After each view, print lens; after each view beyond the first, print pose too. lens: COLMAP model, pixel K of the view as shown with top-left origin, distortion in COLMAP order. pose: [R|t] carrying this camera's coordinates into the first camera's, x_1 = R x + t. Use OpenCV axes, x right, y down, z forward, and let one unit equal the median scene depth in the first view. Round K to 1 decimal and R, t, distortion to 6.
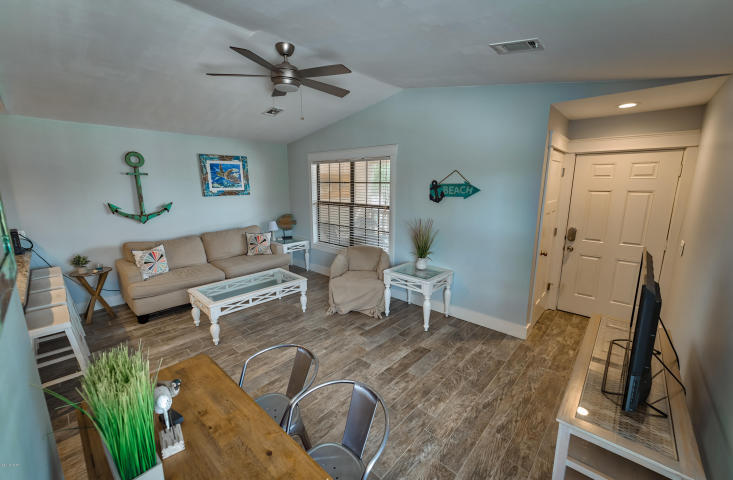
lens RADIAL K [[291.4, 0, 366.9], [0, 291.4, 237.1], [0, 0, 1]] dist [0.000106, 0.000231]
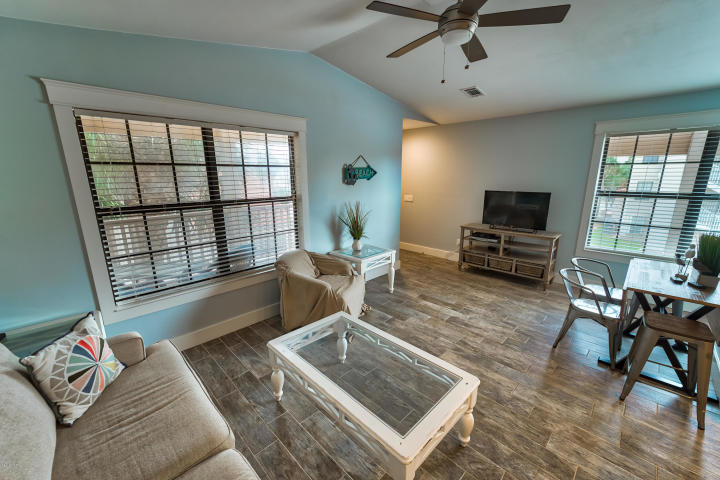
lens RADIAL K [[295.4, 0, 360.0], [0, 295.4, 240.0], [0, 0, 1]] dist [0.001975, -0.000003]
pose [[0.038705, -0.240095, 0.969977, -0.821930], [0.173947, 0.957503, 0.230067, -0.164792], [-0.983994, 0.159820, 0.078824, 0.889708]]
